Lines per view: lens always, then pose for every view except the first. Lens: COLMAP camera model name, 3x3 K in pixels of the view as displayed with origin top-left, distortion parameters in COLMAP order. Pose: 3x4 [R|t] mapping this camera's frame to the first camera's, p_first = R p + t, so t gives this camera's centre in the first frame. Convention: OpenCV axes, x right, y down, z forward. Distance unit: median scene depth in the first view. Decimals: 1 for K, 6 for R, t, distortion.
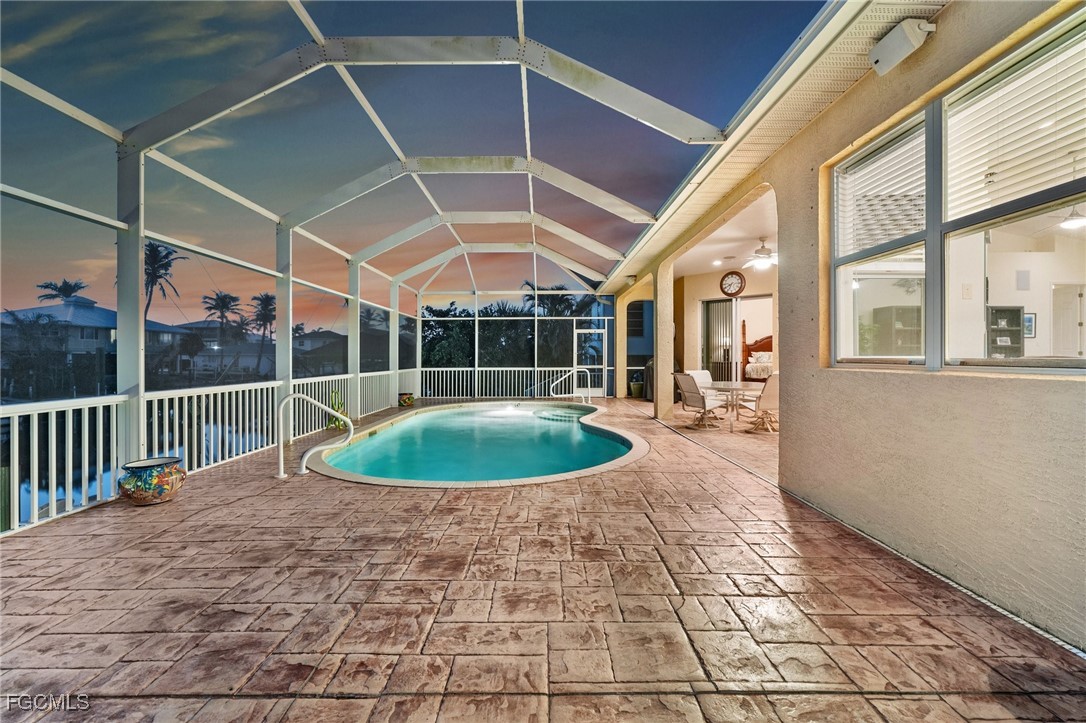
lens RADIAL K [[442.7, 0, 544.2], [0, 442.7, 357.4], [0, 0, 1]] dist [0.002193, 0.000147]
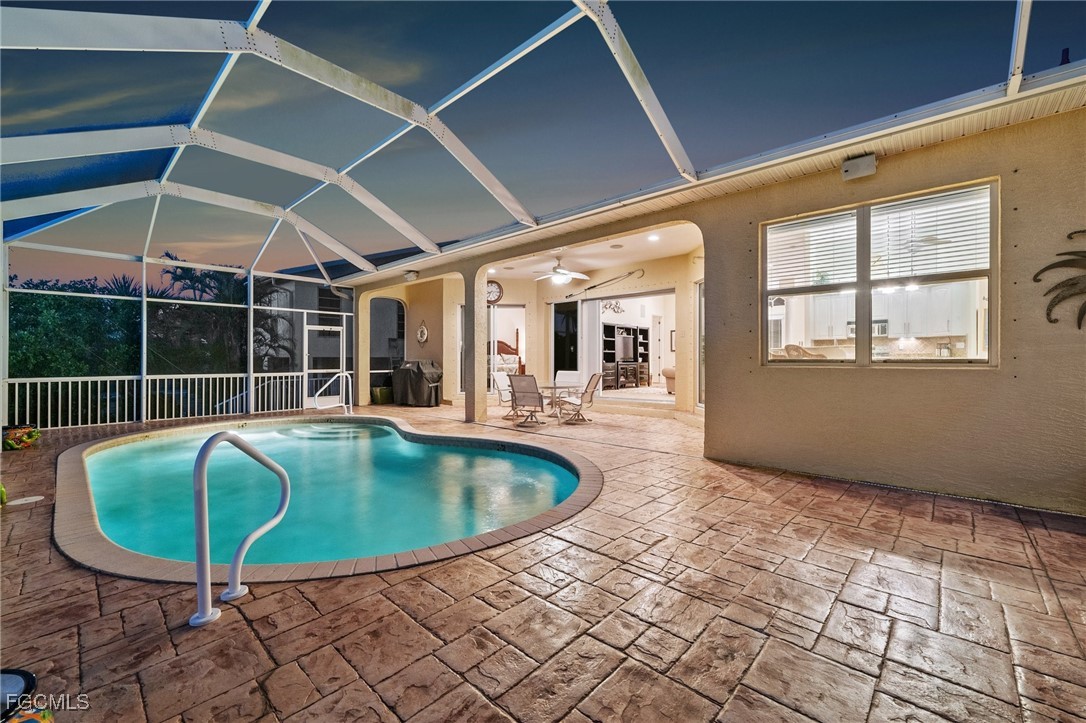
lens RADIAL K [[438.8, 0, 543.0], [0, 438.8, 361.5], [0, 0, 1]] dist [0.000853, -0.000540]
pose [[0.681968, -0.000621, 0.731382, -0.276363], [-0.000355, 0.999999, 0.001180, 0.002324], [-0.731382, -0.001064, 0.681967, 0.177192]]
